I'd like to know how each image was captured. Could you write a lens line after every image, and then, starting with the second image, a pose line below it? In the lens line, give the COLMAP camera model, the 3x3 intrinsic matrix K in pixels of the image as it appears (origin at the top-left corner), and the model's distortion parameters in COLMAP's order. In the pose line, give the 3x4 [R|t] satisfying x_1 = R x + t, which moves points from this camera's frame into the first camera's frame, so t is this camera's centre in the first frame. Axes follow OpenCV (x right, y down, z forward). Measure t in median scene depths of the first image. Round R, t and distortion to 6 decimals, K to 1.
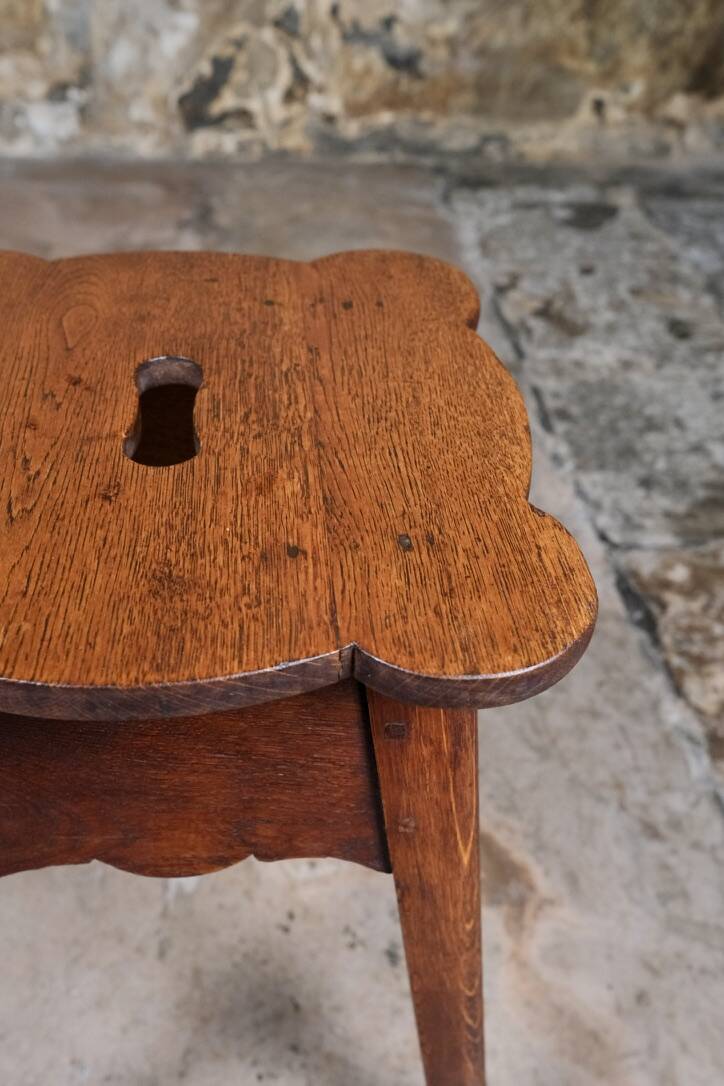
lens RADIAL K [[1024.7, 0, 344.2], [0, 1024.7, 533.8], [0, 0, 1]] dist [-0.003349, 0.000000]
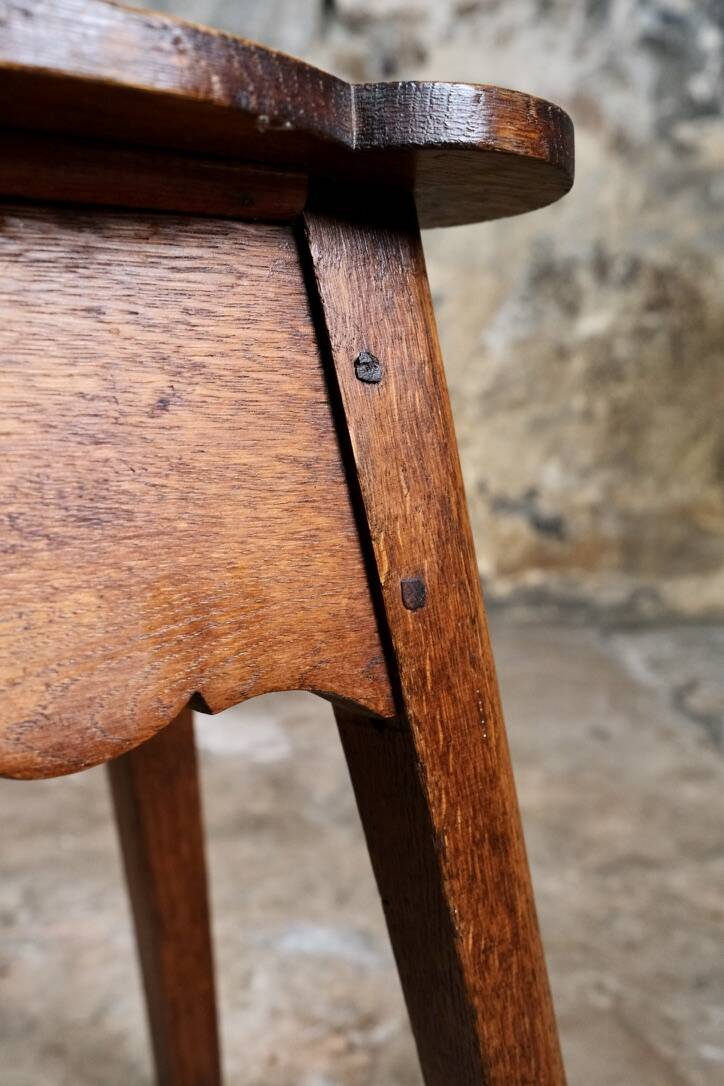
lens RADIAL K [[1024.7, 0, 352.9], [0, 1024.7, 535.6], [0, 0, 1]] dist [-0.003349, 0.000000]
pose [[0.992776, -0.047578, -0.110148, -0.028961], [-0.019822, 0.840372, -0.541647, 0.135657], [0.118336, 0.539917, 0.833358, 0.108815]]
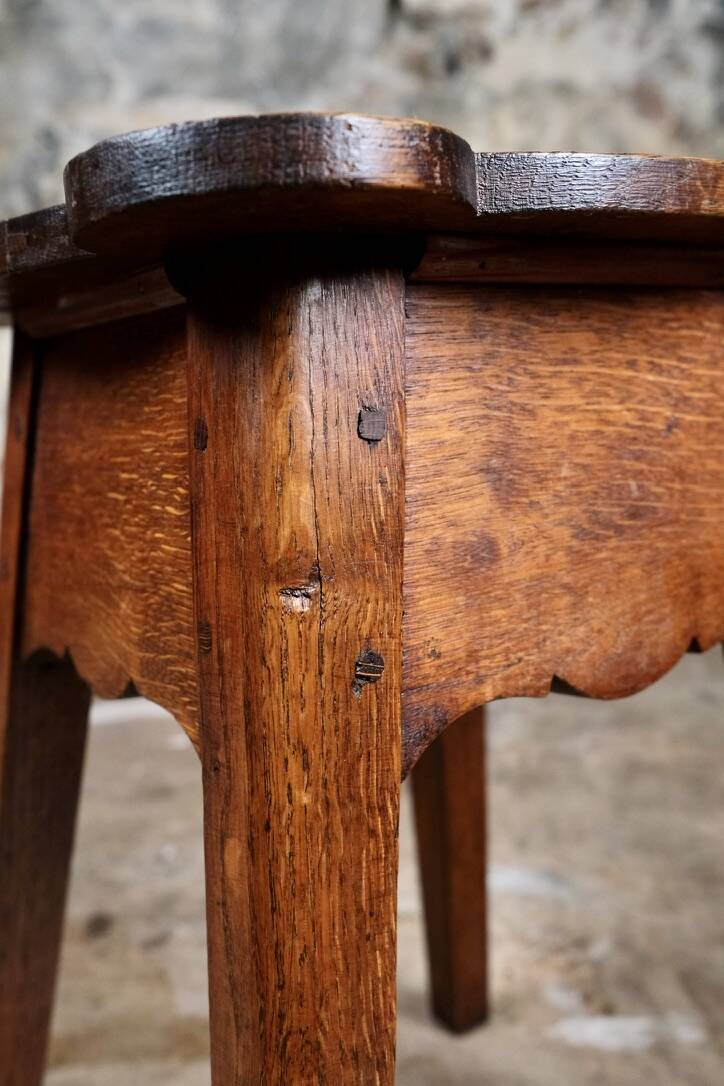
lens RADIAL K [[1024.7, 0, 347.3], [0, 1024.7, 549.9], [0, 0, 1]] dist [-0.003349, 0.000000]
pose [[0.989277, -0.072056, -0.127035, -0.104962], [-0.003933, 0.856360, -0.516364, 0.163664], [0.145995, 0.511327, 0.846894, 0.053921]]
